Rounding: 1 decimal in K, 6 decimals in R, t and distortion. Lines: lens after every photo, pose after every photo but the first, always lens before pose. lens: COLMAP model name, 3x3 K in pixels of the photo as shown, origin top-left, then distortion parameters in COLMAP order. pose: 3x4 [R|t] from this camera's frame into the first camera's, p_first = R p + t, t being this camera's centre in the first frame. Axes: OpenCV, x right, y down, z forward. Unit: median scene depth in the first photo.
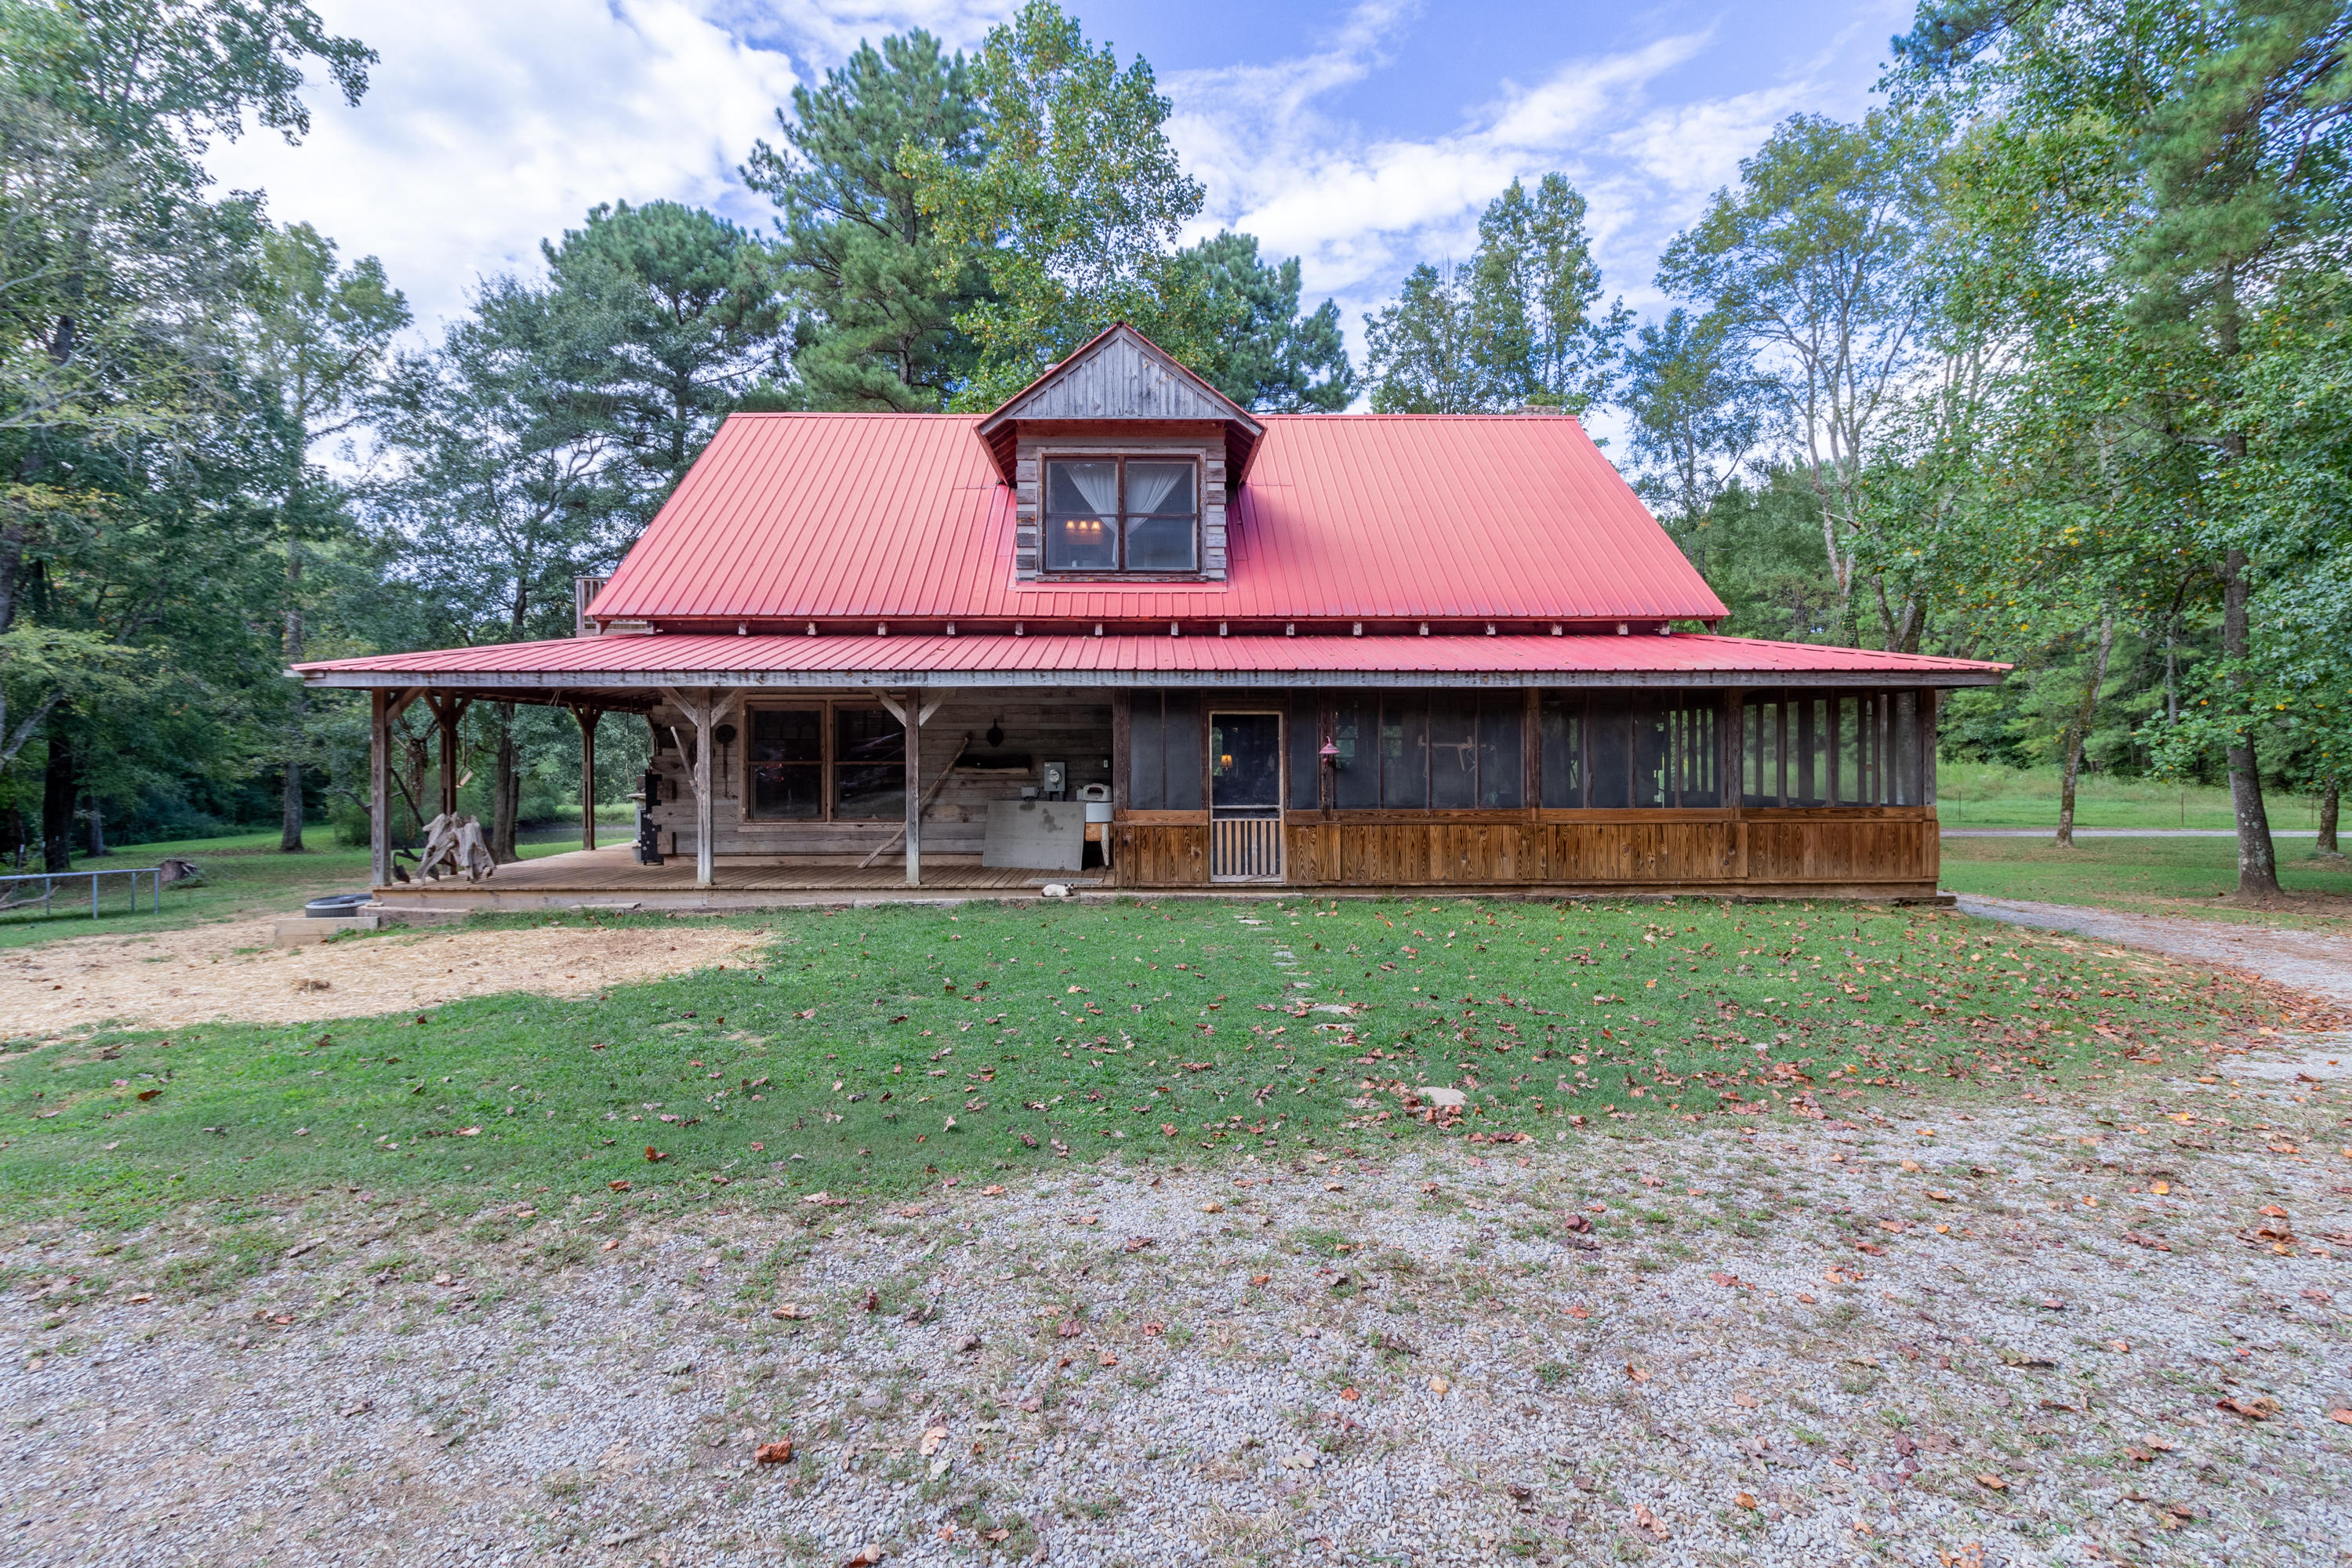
lens RADIAL K [[1089.4, 0, 1176.0], [0, 1089.4, 784.0], [0, 0, 1]] dist [0.000688, 0.000171]
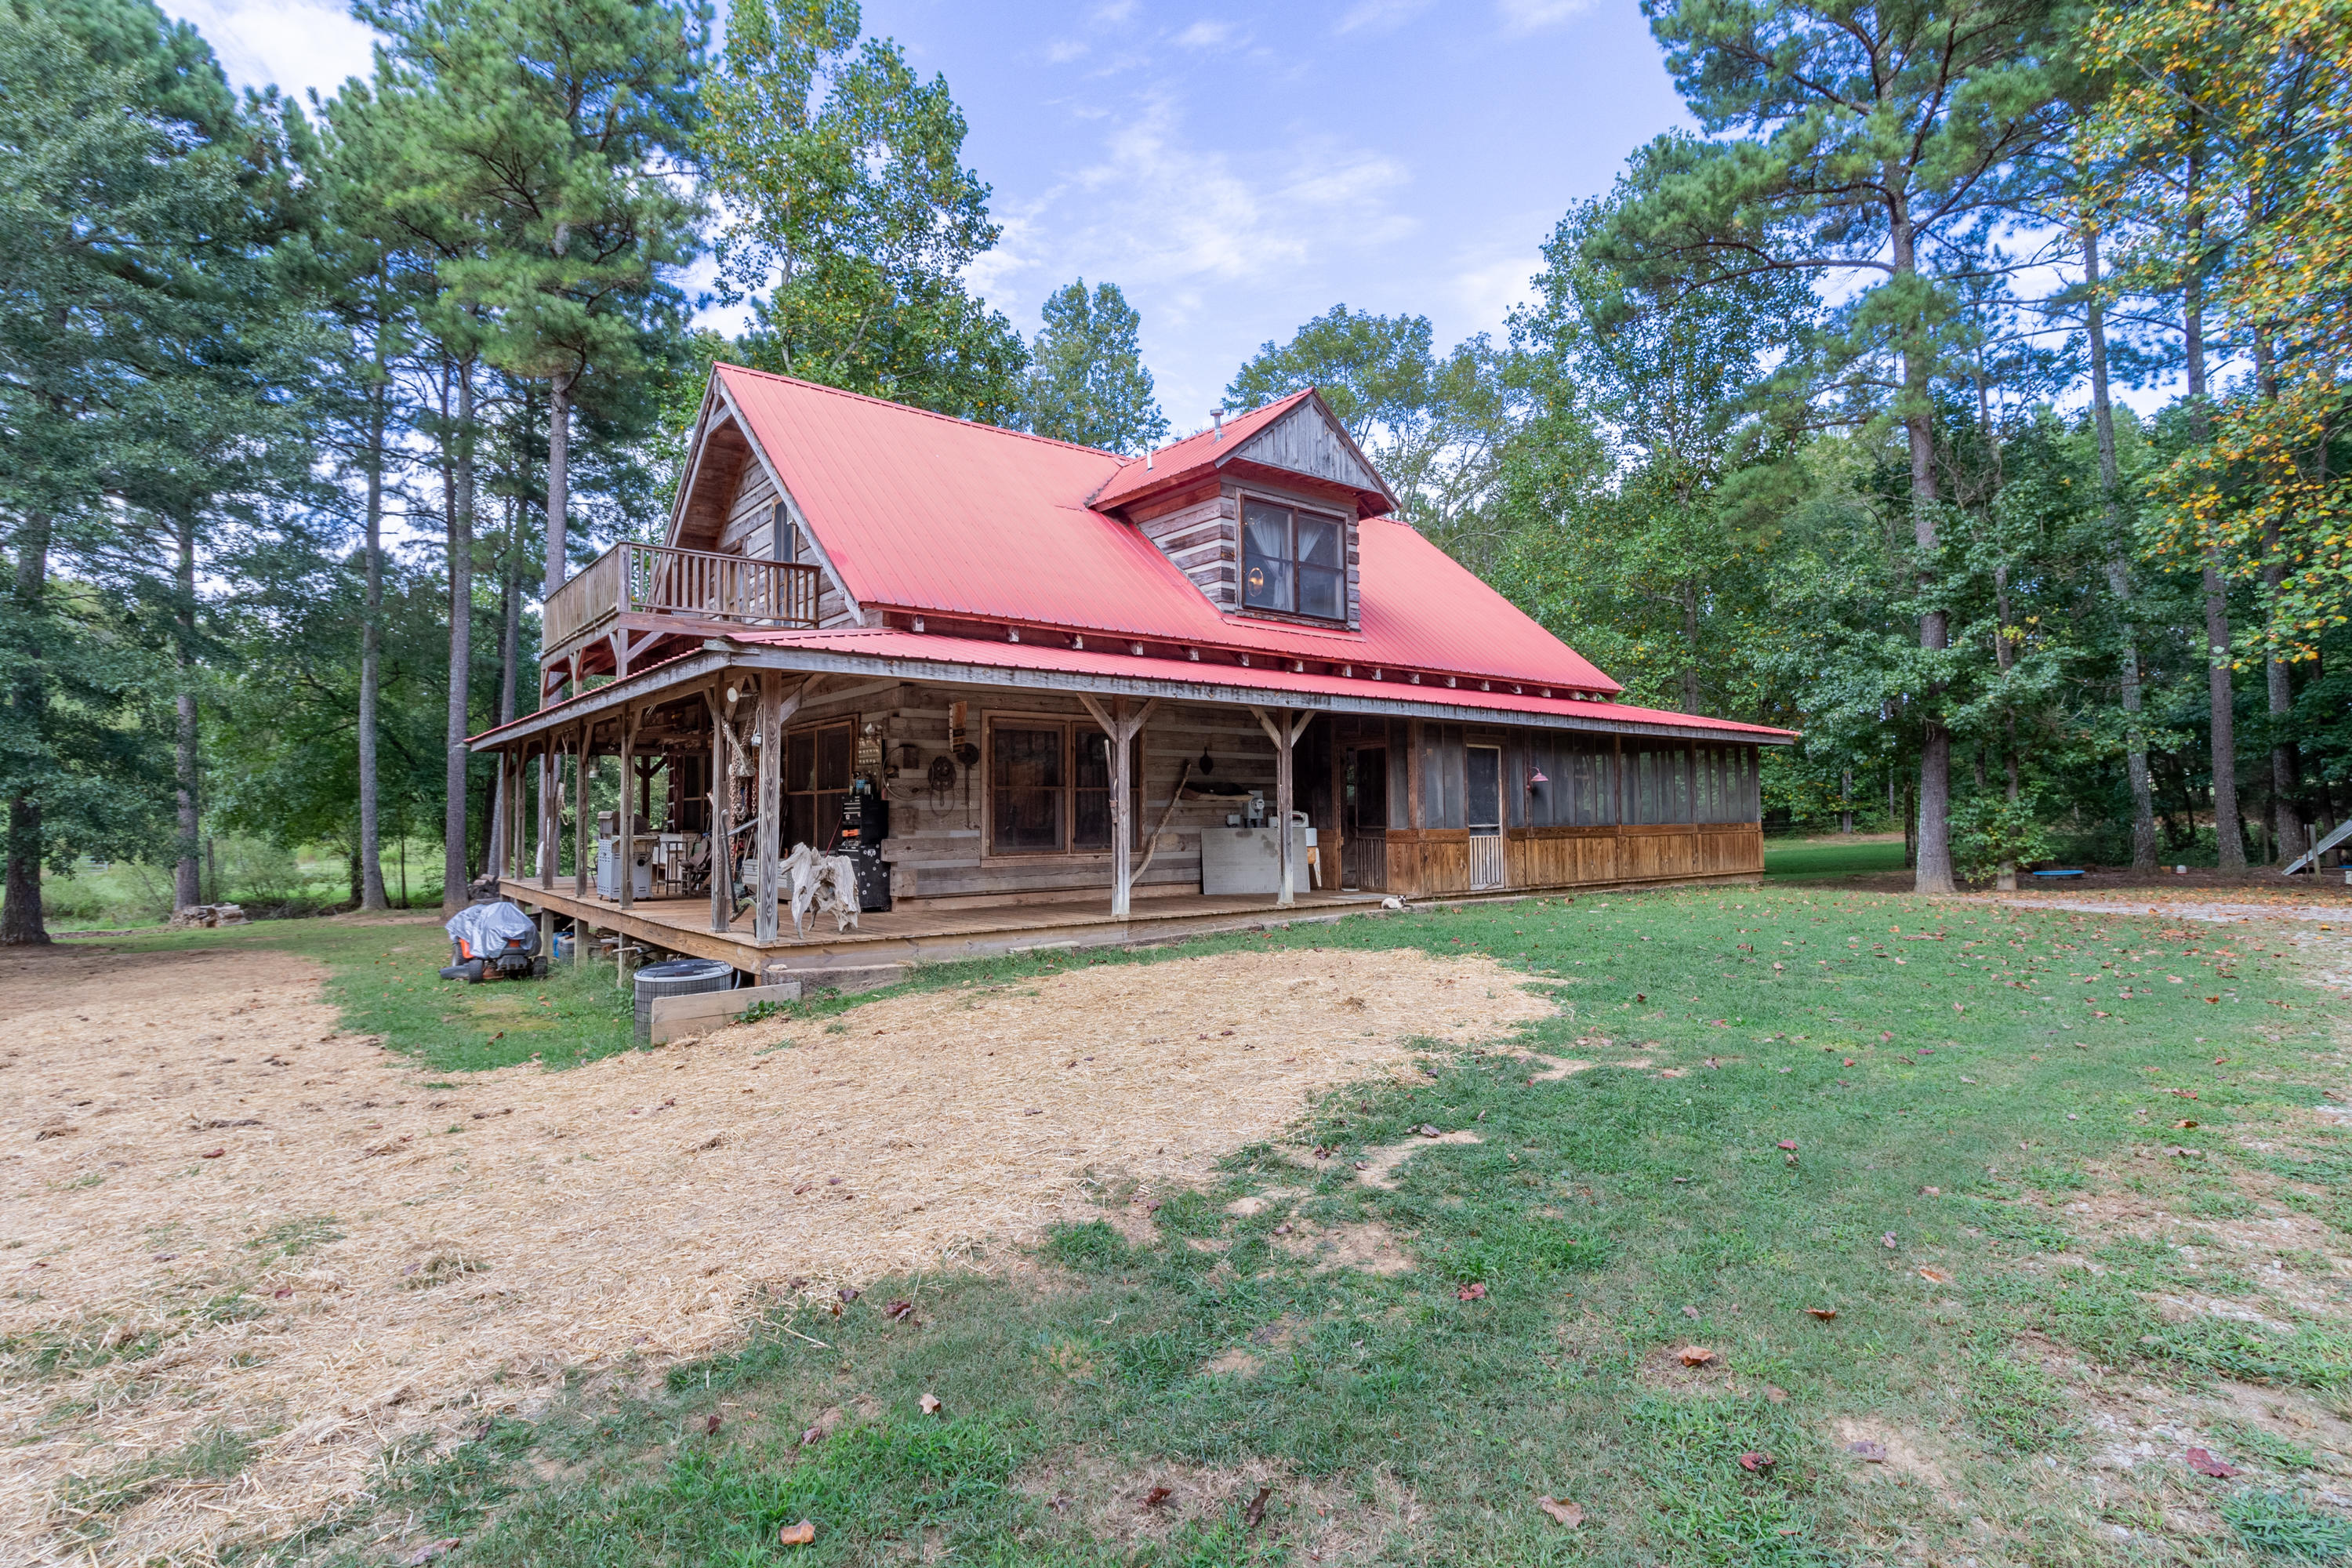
lens RADIAL K [[1138.9, 0, 1176.0], [0, 1138.9, 784.0], [0, 0, 1]] dist [-0.000304, 0.000017]
pose [[0.794351, 0.013138, 0.607317, -0.826035], [0.021836, 0.998502, -0.050161, 0.026506], [-0.607066, 0.053107, 0.792875, 0.188229]]
